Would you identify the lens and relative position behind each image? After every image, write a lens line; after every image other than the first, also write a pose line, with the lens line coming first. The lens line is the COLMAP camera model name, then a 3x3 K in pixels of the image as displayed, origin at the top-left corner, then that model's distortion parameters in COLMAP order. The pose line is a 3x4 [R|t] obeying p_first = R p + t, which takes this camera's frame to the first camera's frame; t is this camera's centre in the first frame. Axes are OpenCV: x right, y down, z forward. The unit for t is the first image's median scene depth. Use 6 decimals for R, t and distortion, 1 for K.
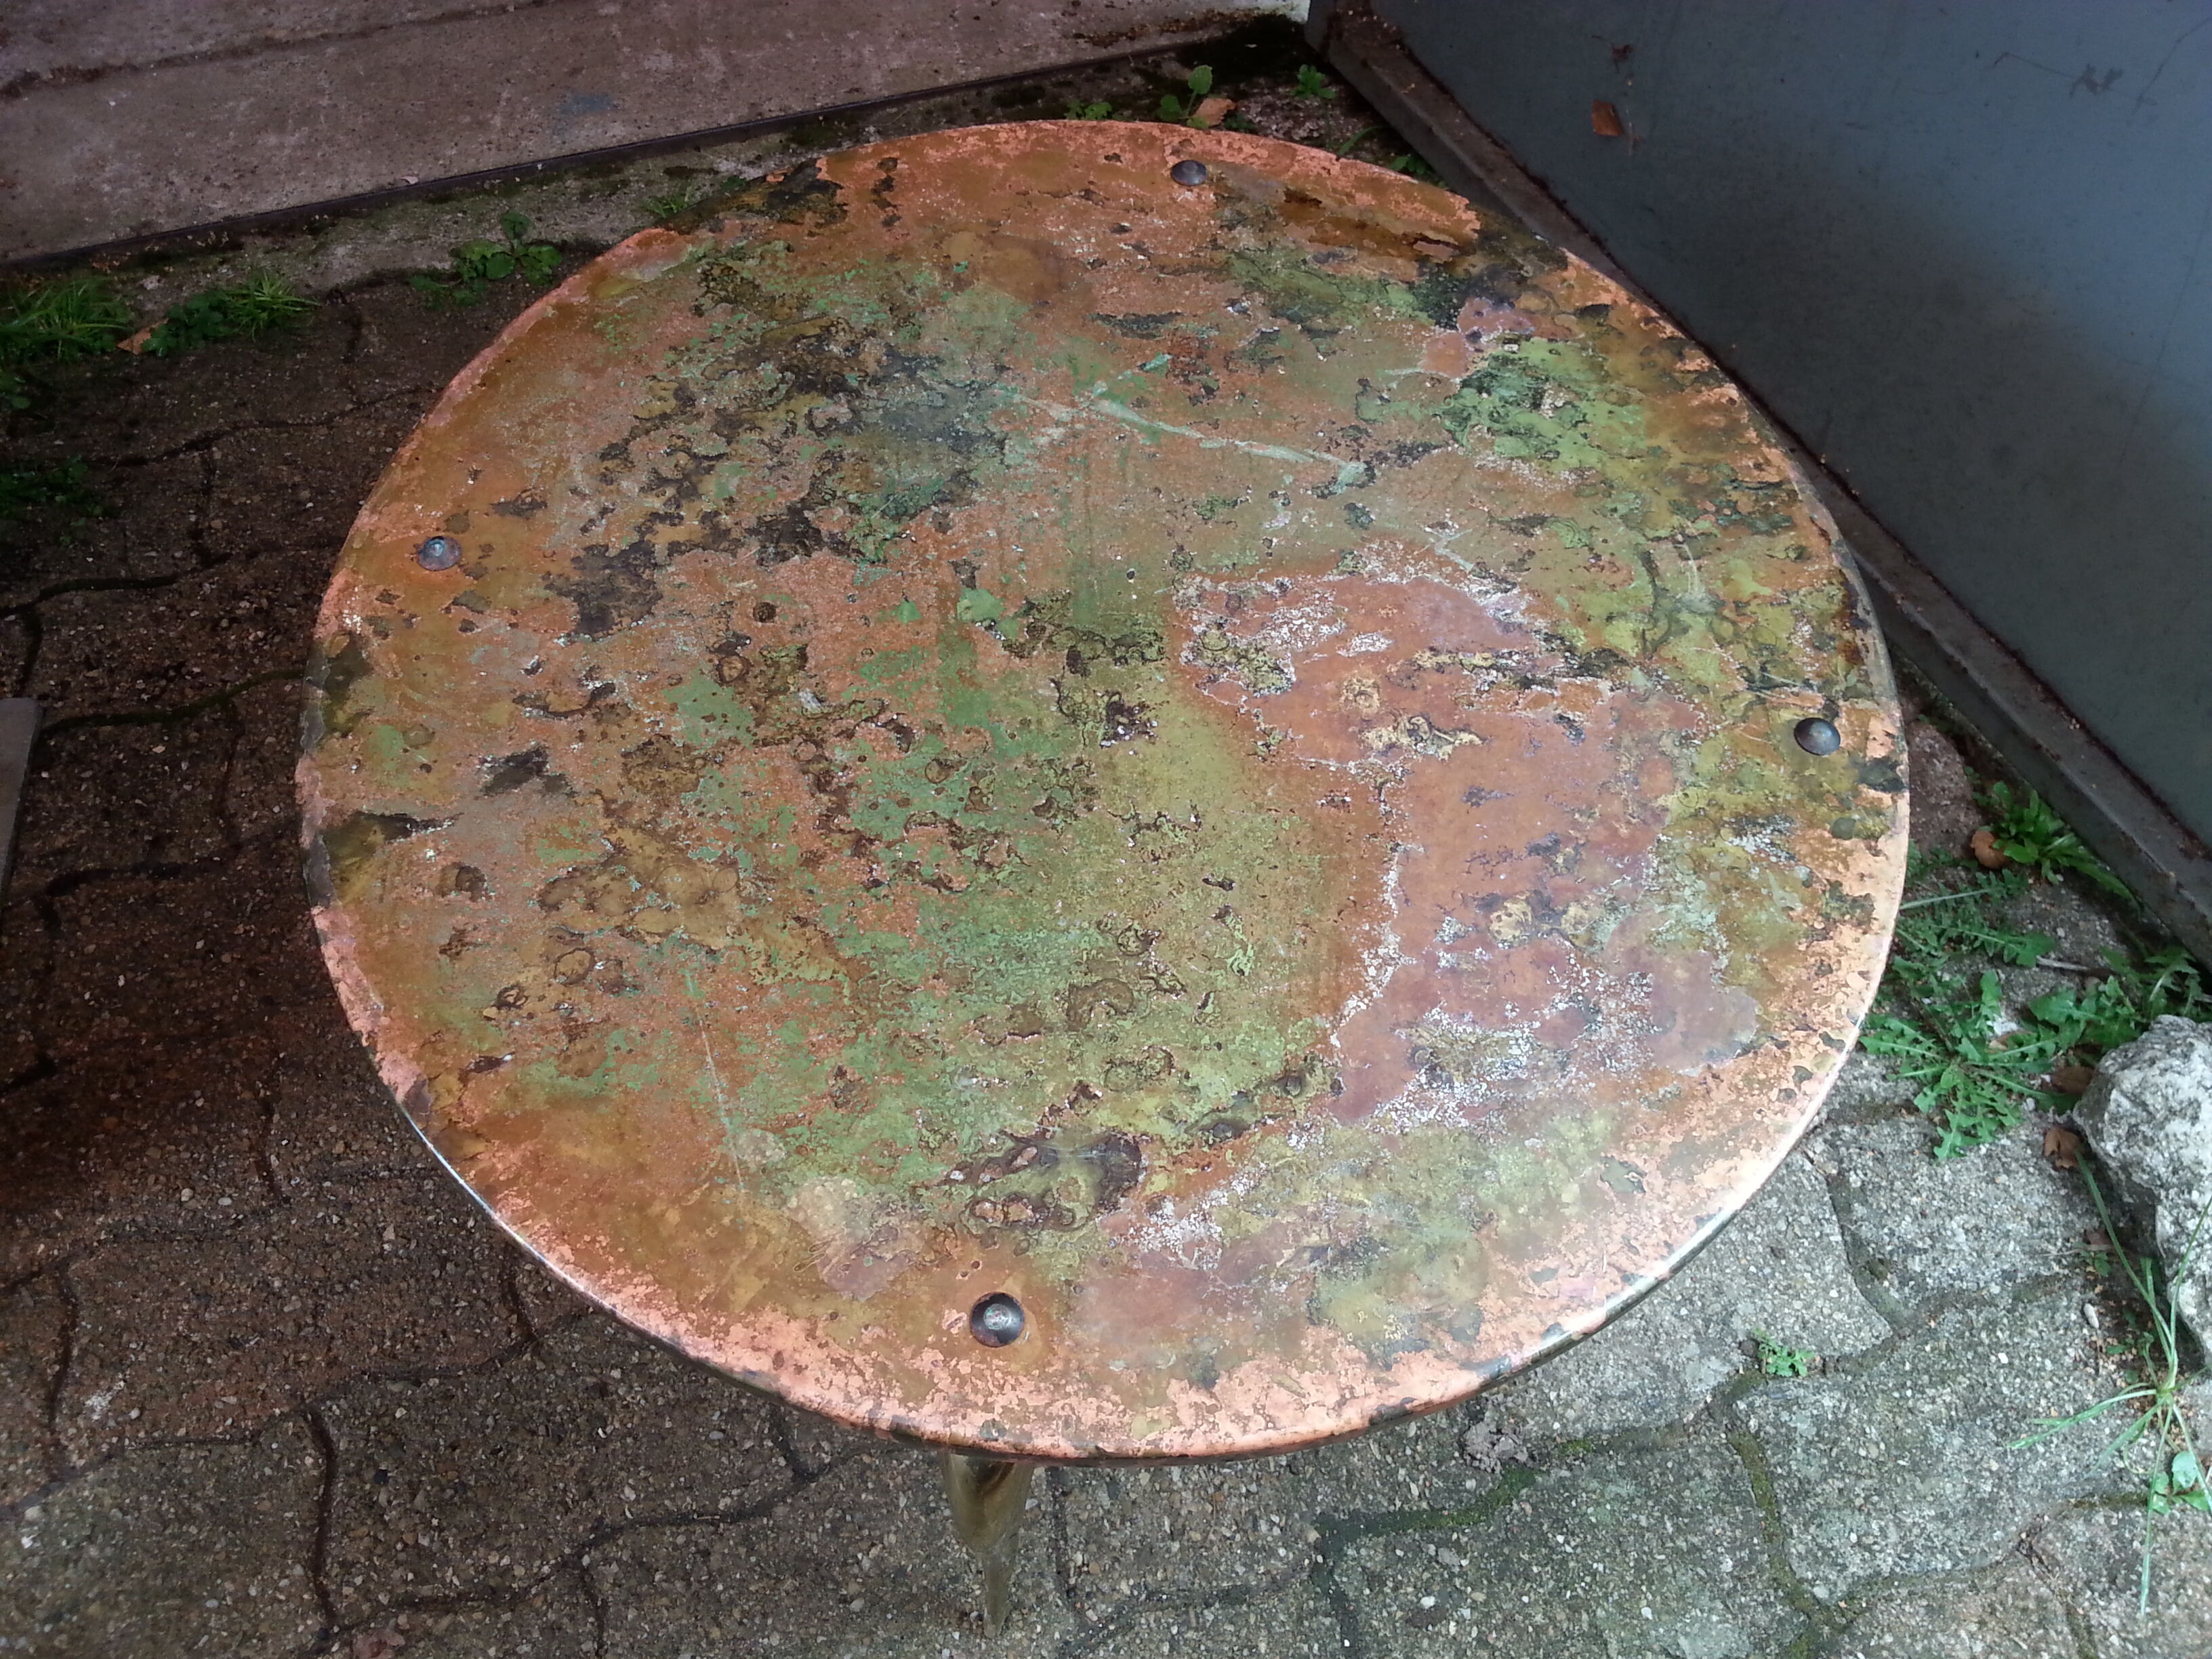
lens RADIAL K [[1843.8, 0, 1090.4], [0, 1843.8, 822.9], [0, 0, 1]] dist [0.019400, -0.084491]
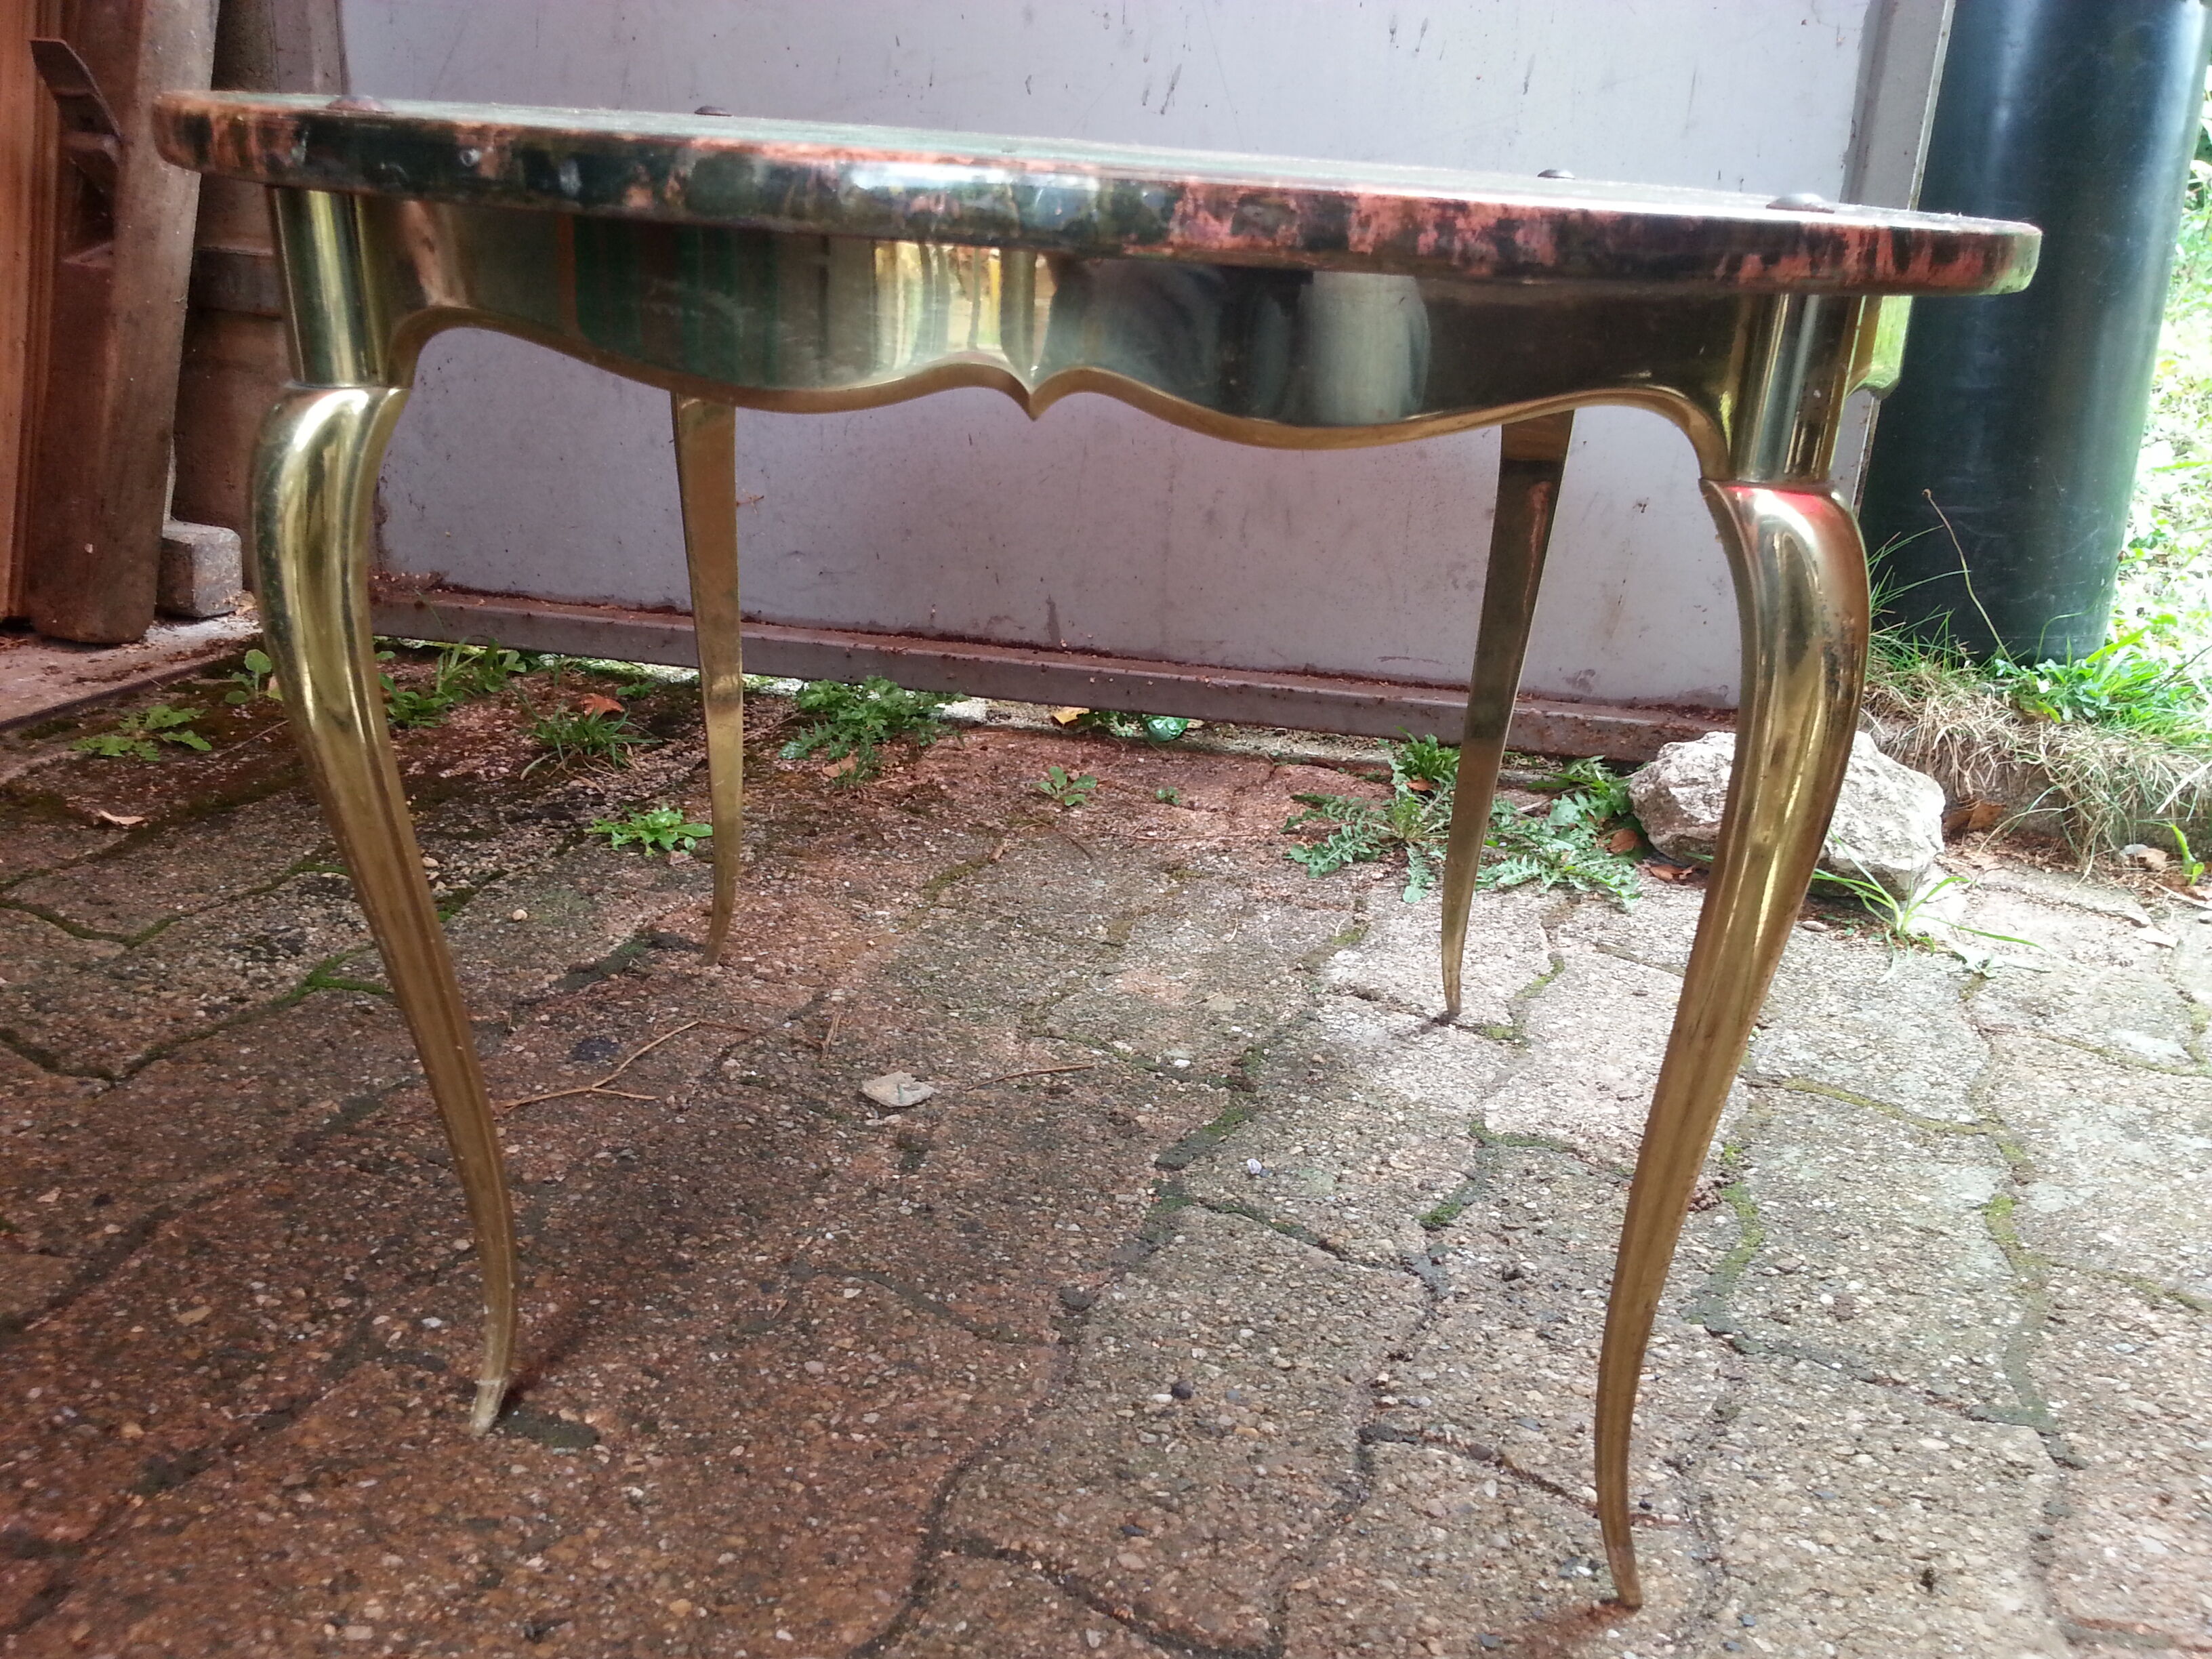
lens RADIAL K [[1840.1, 0, 1106.0], [0, 1840.1, 829.5], [0, 0, 1]] dist [0.013207, -0.072600]
pose [[0.641855, -0.259697, 0.721512, -0.566831], [0.631266, 0.713121, -0.304896, 0.323330], [-0.435345, 0.651165, 0.621658, 0.498489]]
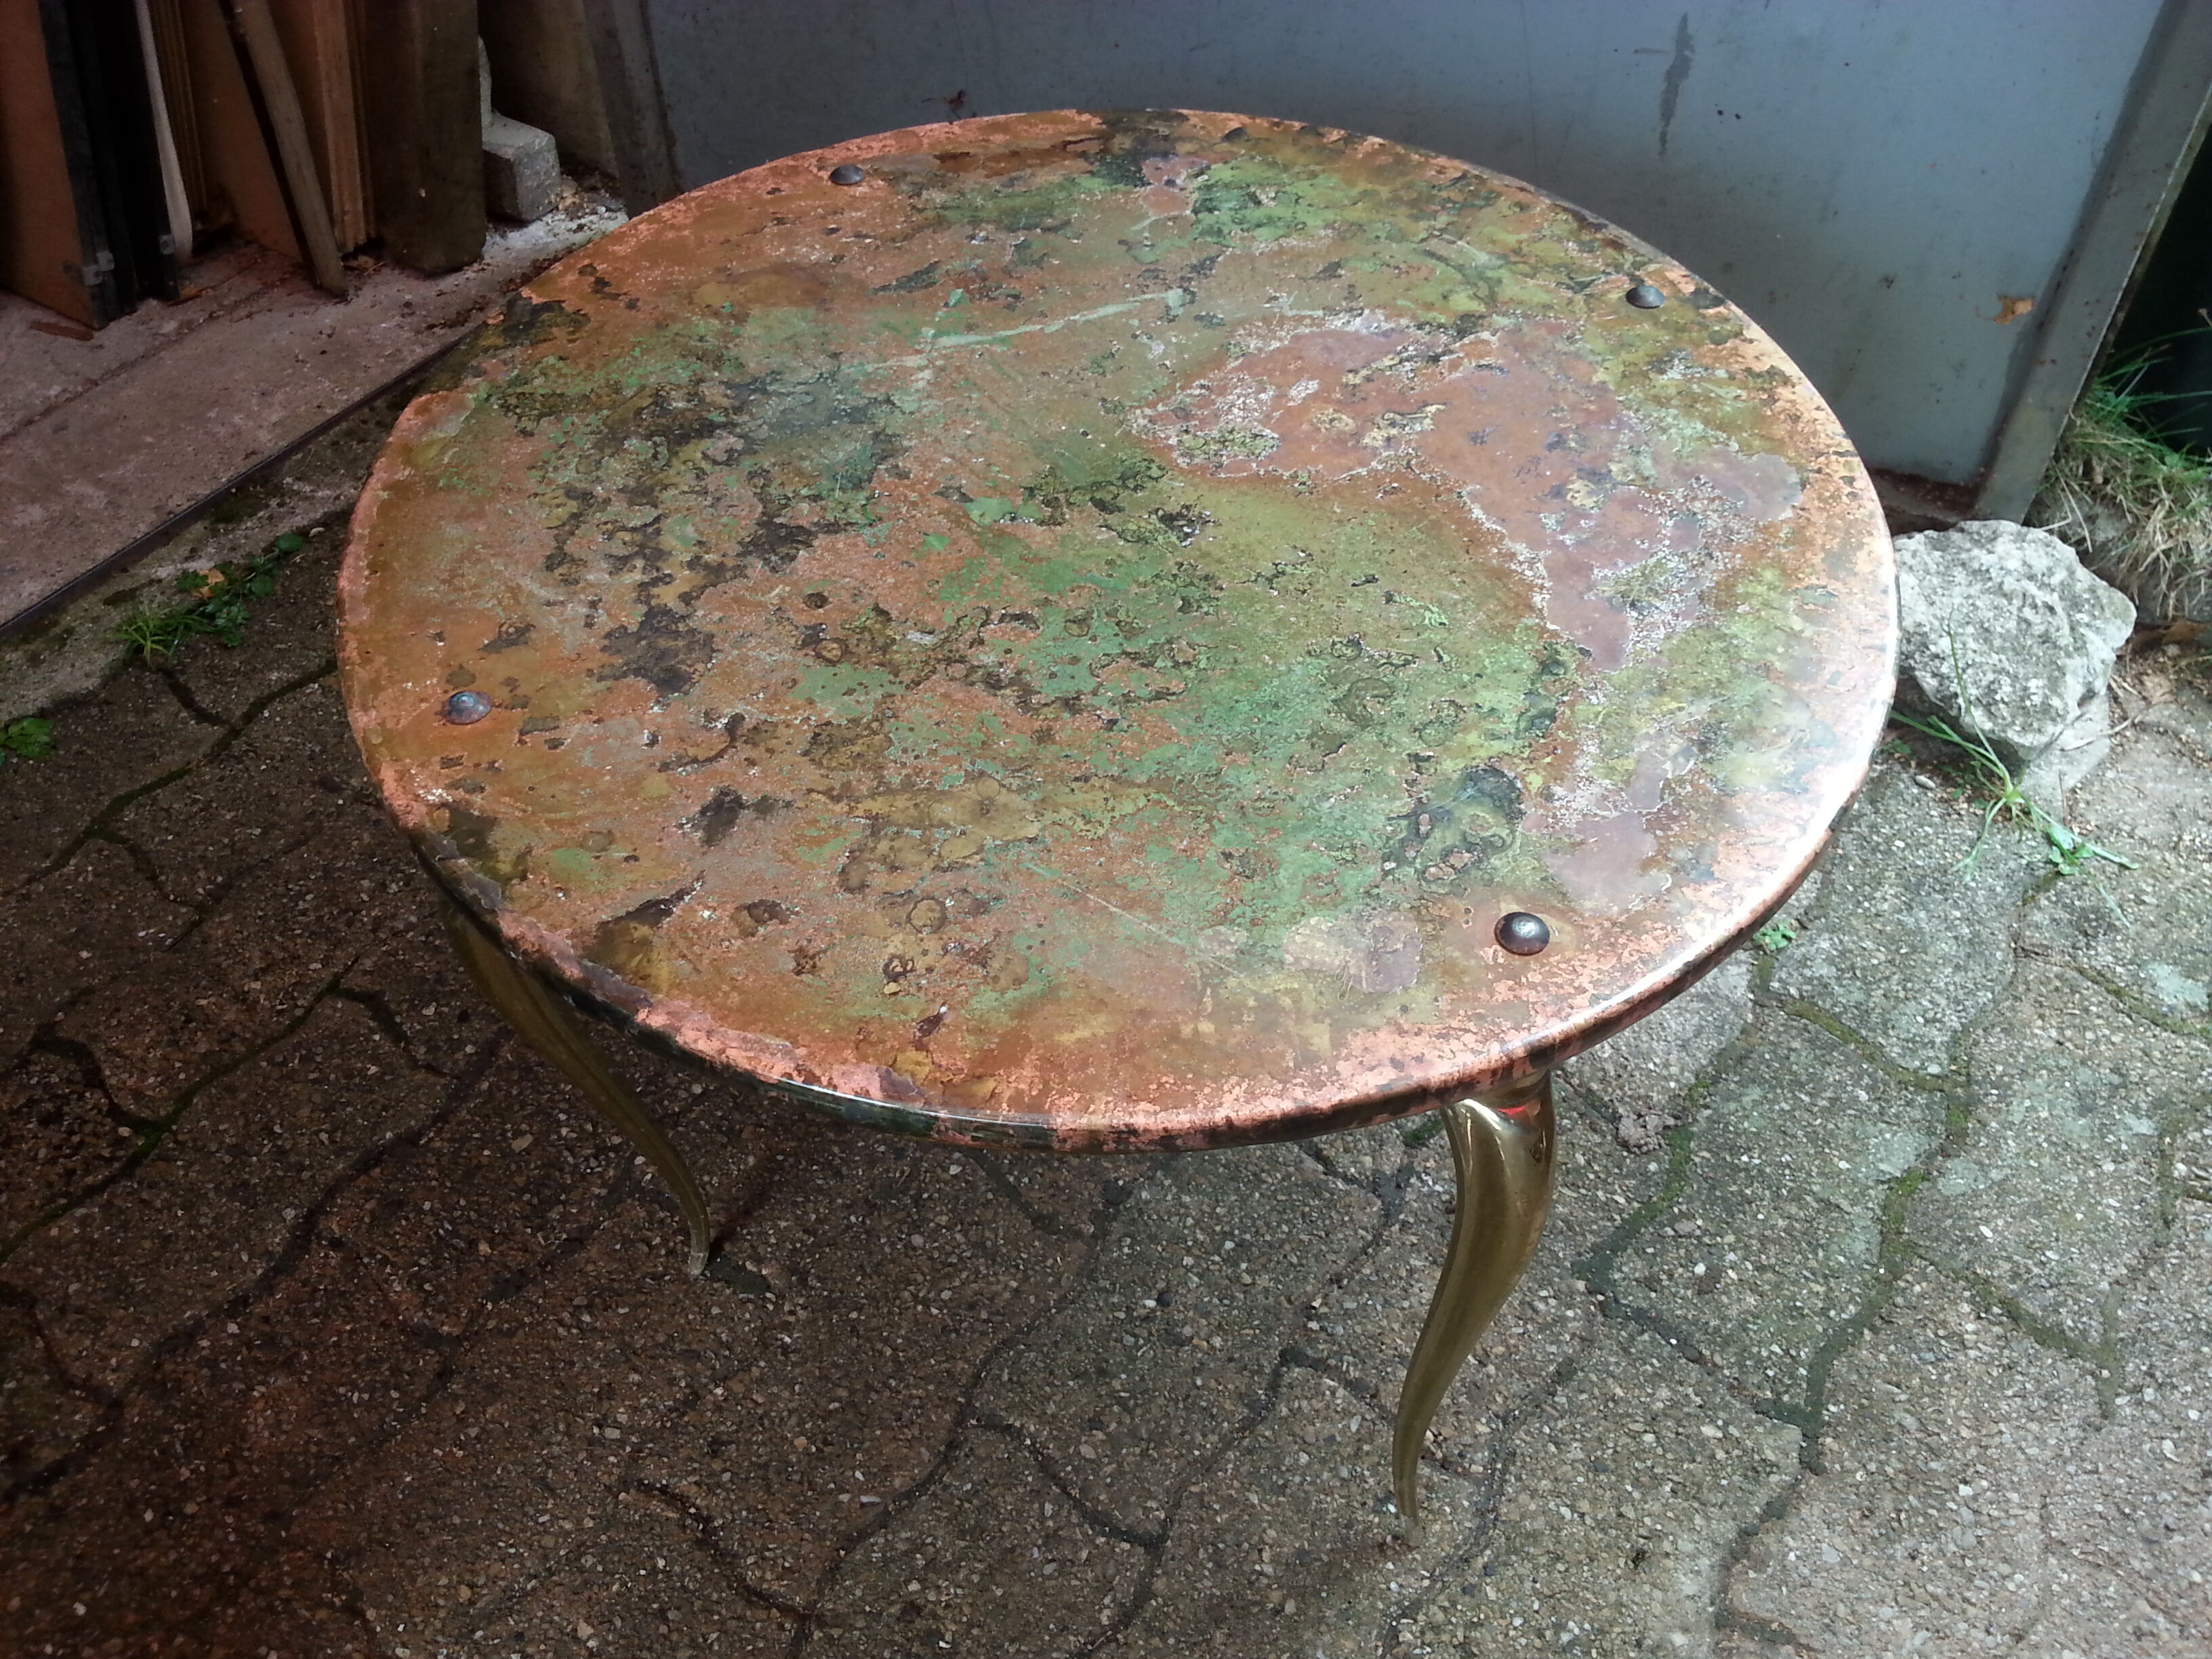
lens RADIAL K [[1854.5, 0, 1090.6], [0, 1854.5, 840.2], [0, 0, 1]] dist [0.030504, -0.117475]
pose [[0.800919, -0.471892, 0.368574, -0.371041], [0.528188, 0.846737, -0.063671, 0.101920], [-0.282039, 0.245672, 0.927415, 0.061318]]
